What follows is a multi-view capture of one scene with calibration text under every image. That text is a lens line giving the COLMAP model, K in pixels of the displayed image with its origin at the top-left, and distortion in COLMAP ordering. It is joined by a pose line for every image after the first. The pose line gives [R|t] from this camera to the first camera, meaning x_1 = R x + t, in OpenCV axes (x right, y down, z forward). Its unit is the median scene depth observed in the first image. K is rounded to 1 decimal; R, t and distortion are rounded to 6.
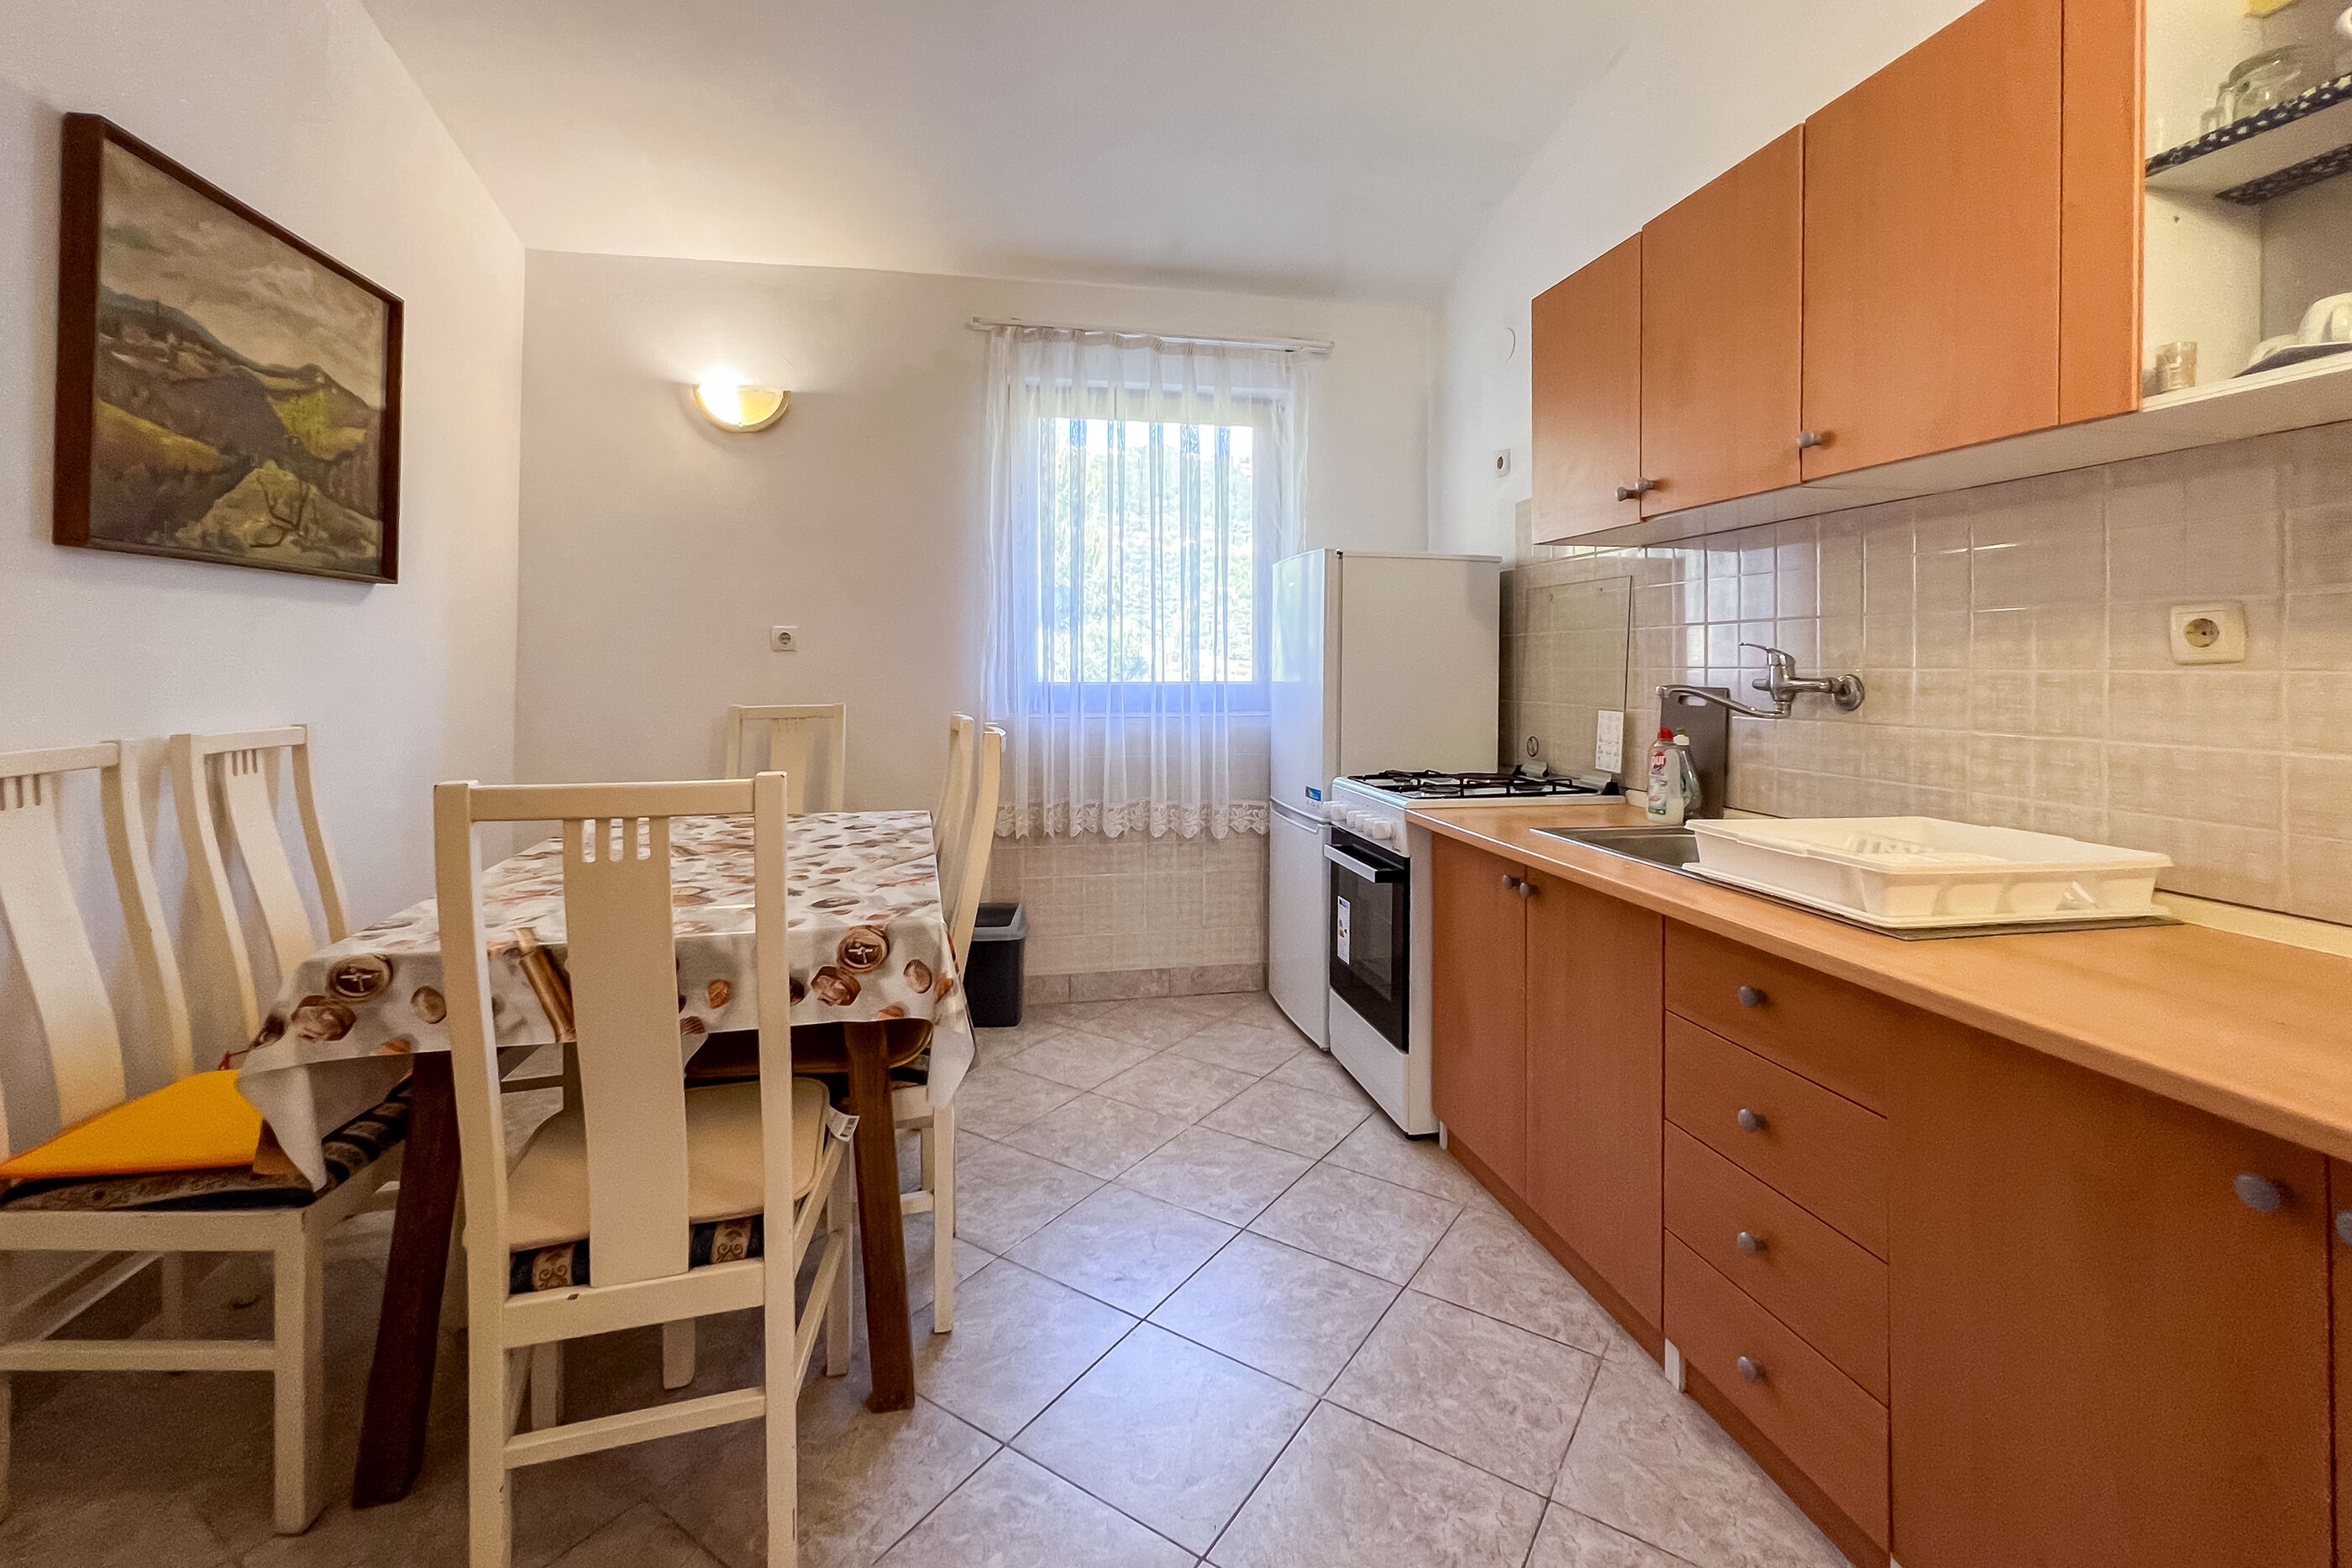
lens RADIAL K [[1015.1, 0, 1147.2], [0, 1015.1, 683.5], [0, 0, 1]] dist [-0.001075, 0.000171]
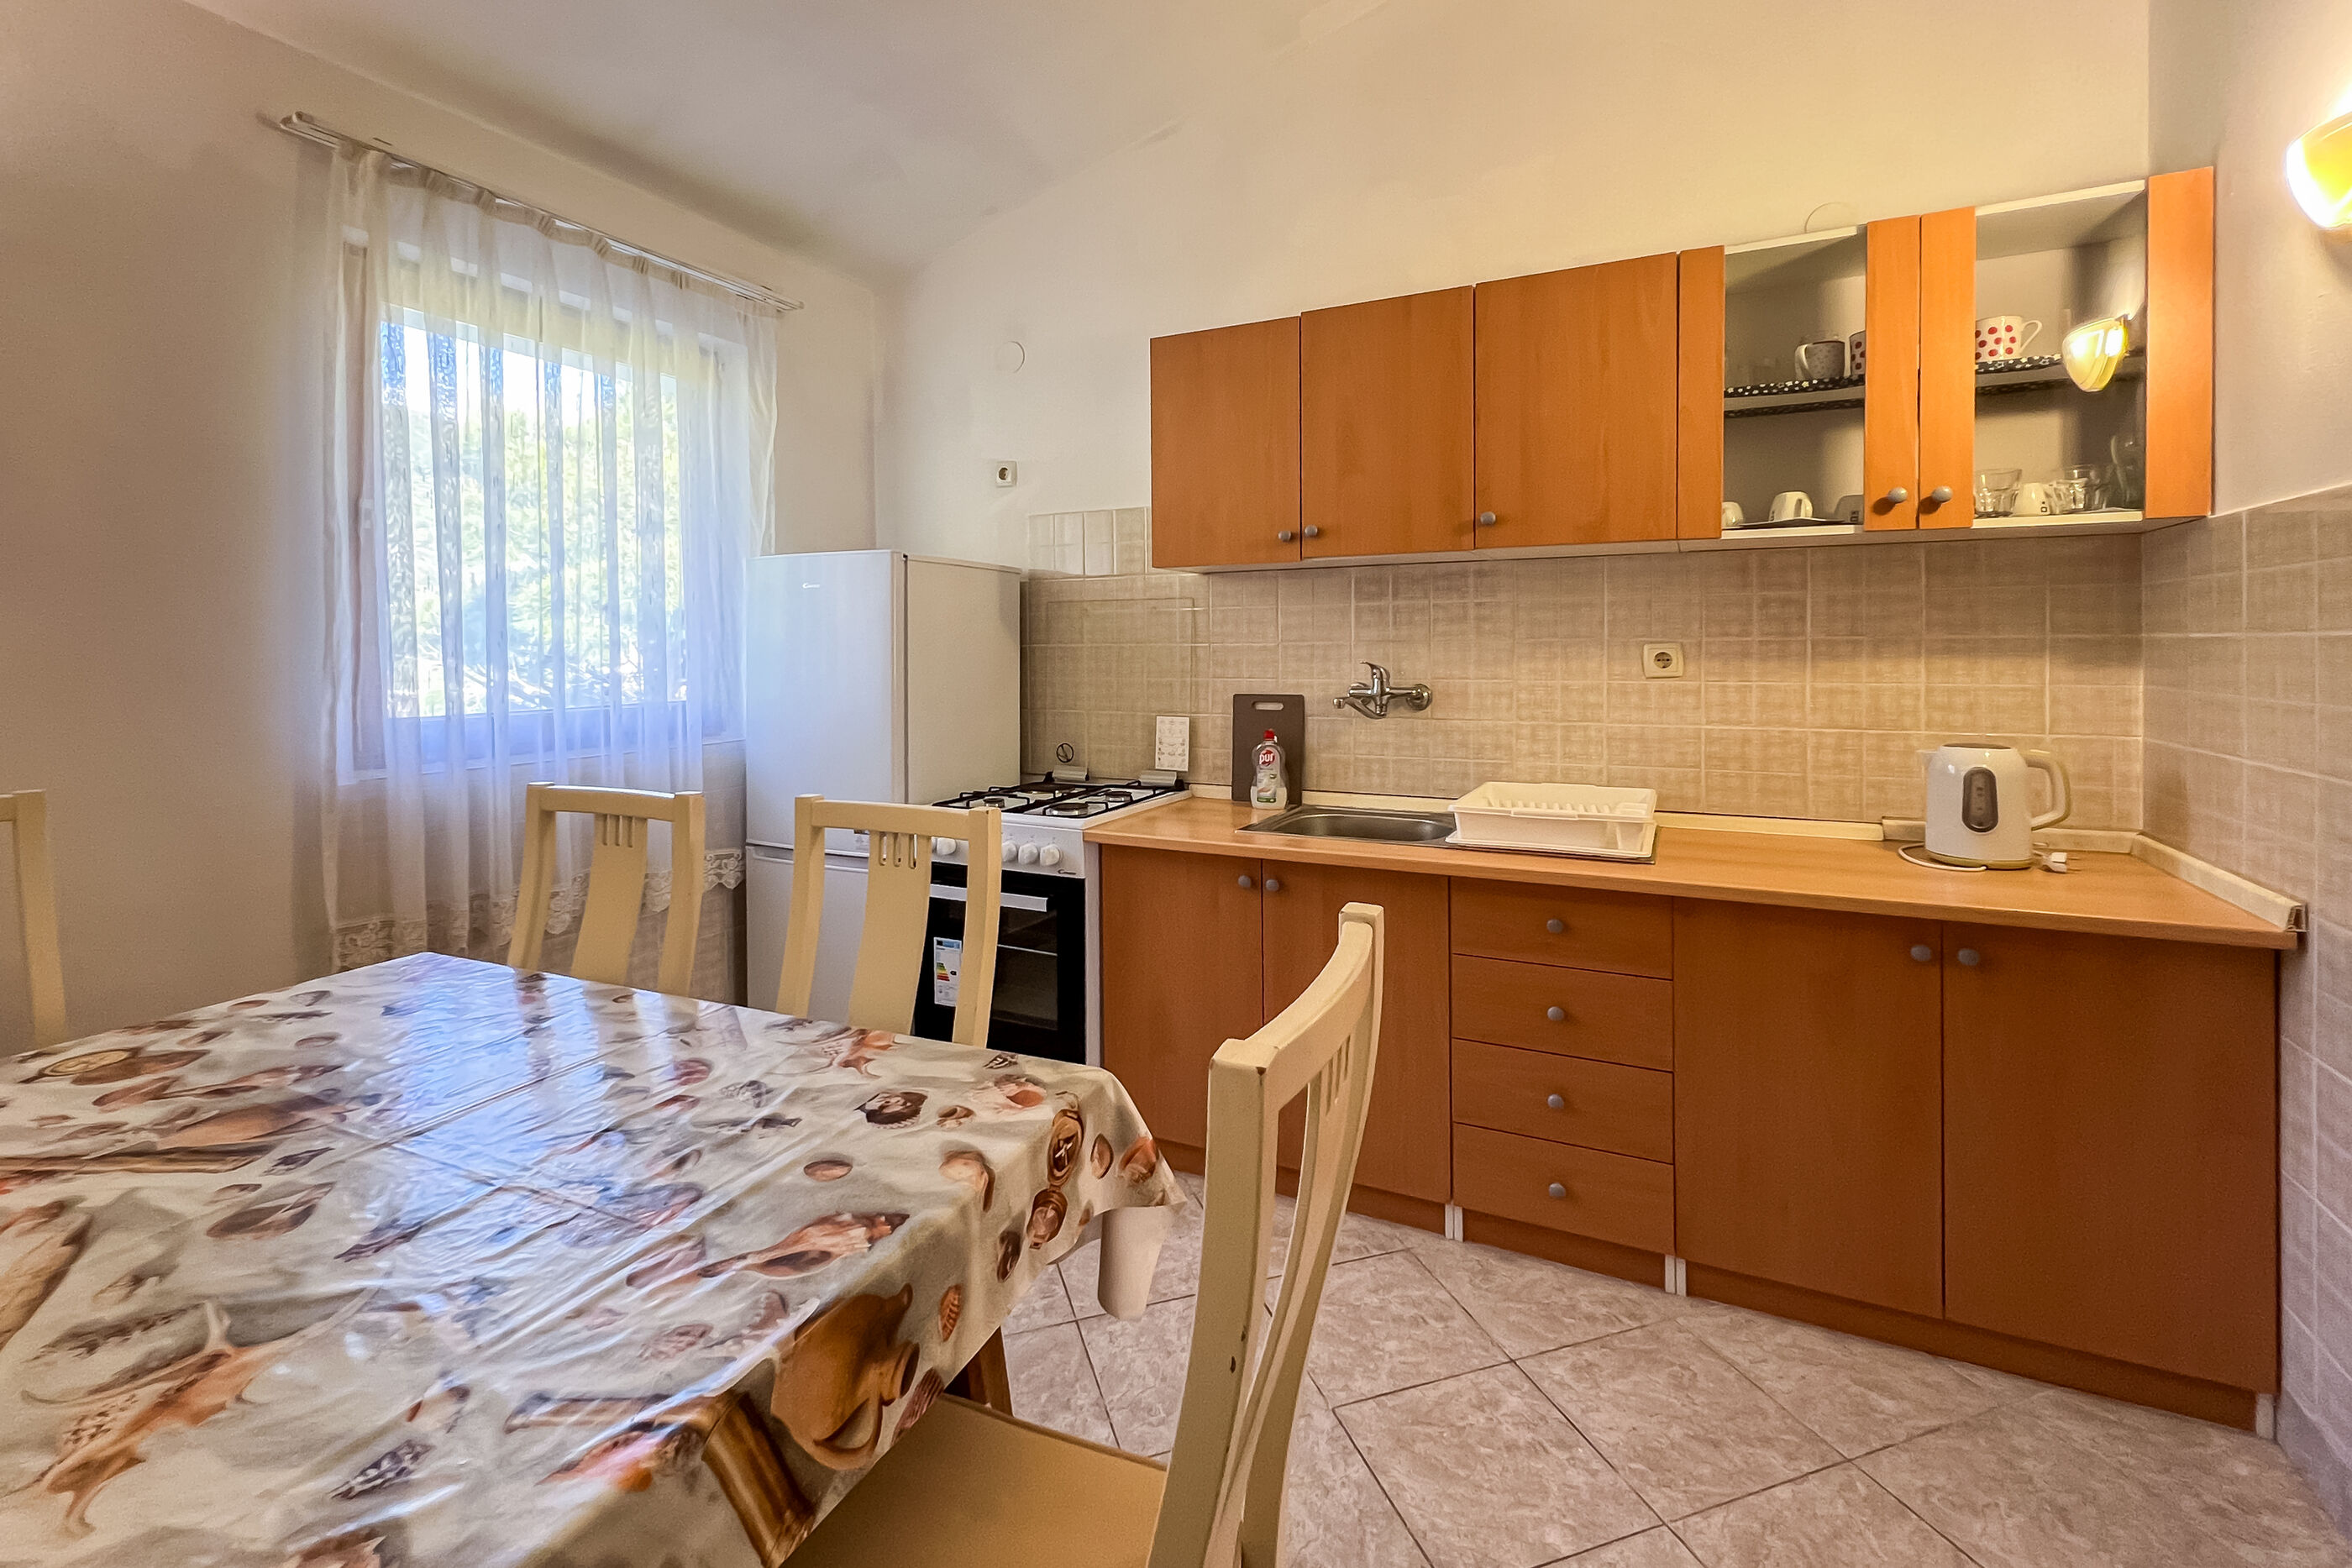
lens RADIAL K [[1031.9, 0, 1188.2], [0, 1031.9, 679.7], [0, 0, 1]] dist [-0.004830, 0.000618]
pose [[0.605440, -0.032642, 0.795221, -0.673438], [0.025233, 0.999444, 0.021813, -0.058627], [-0.795491, 0.006860, 0.605927, 0.442103]]
